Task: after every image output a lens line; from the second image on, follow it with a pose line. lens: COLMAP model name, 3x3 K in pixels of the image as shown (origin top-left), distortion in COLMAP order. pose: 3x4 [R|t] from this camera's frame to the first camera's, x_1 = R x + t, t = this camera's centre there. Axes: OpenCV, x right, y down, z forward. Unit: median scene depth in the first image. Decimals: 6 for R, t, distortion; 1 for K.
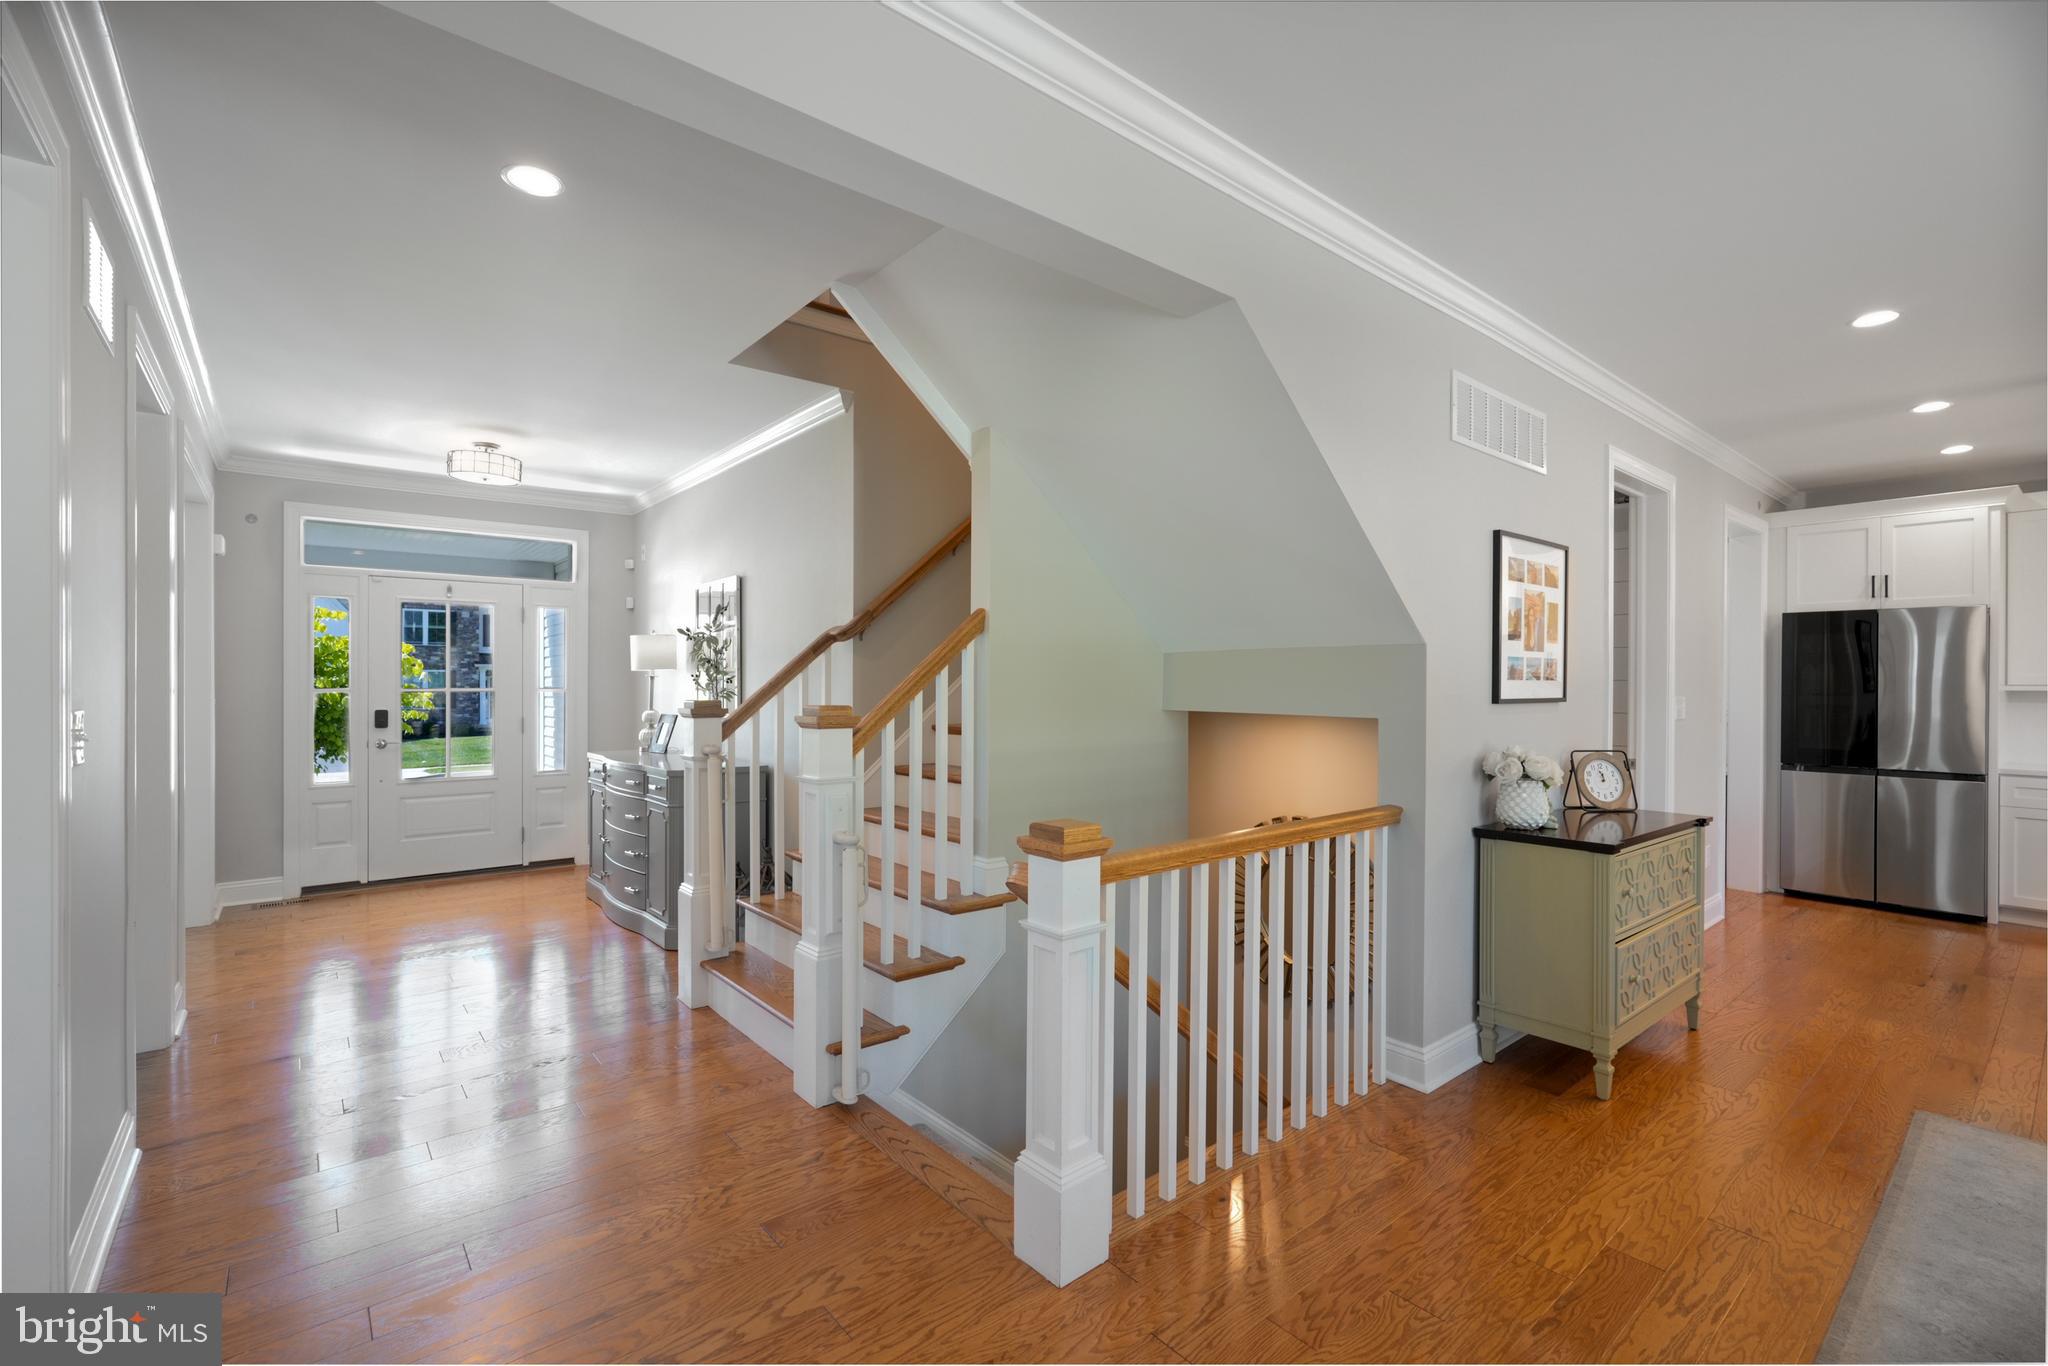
lens RADIAL K [[902.3, 0, 1016.2], [0, 902.3, 683.2], [0, 0, 1]] dist [-0.016738, 0.008734]
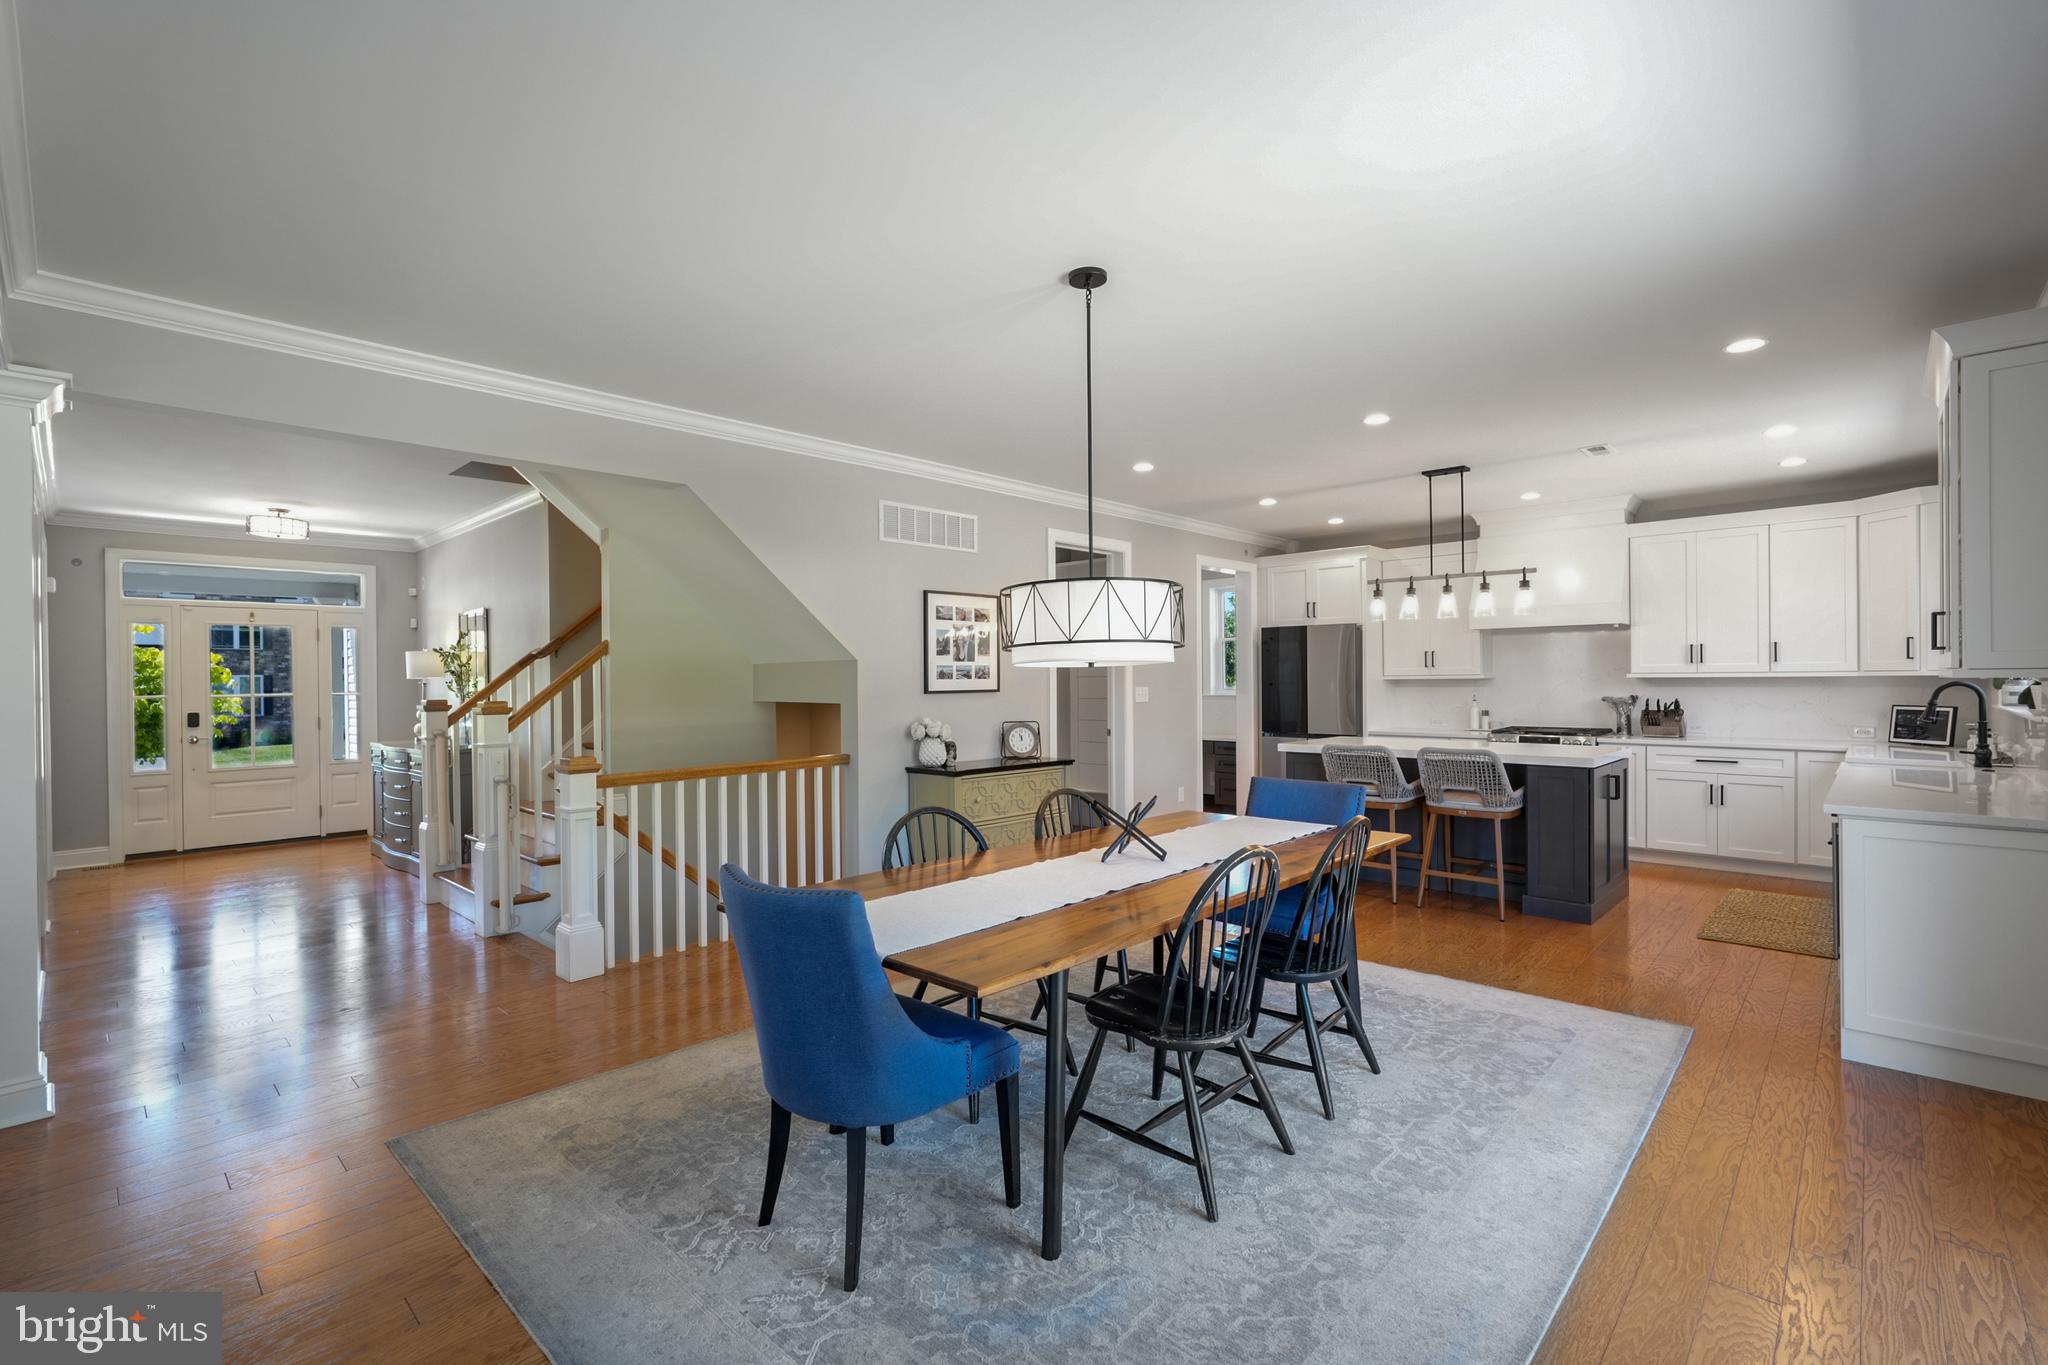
lens RADIAL K [[914.2, 0, 1017.6], [0, 914.2, 683.2], [0, 0, 1]] dist [-0.004245, 0.000025]
pose [[0.992153, -0.014138, 0.124228, 0.395707], [0.013459, 0.999890, 0.006300, -0.004153], [-0.124303, -0.004578, 0.992234, -0.578834]]
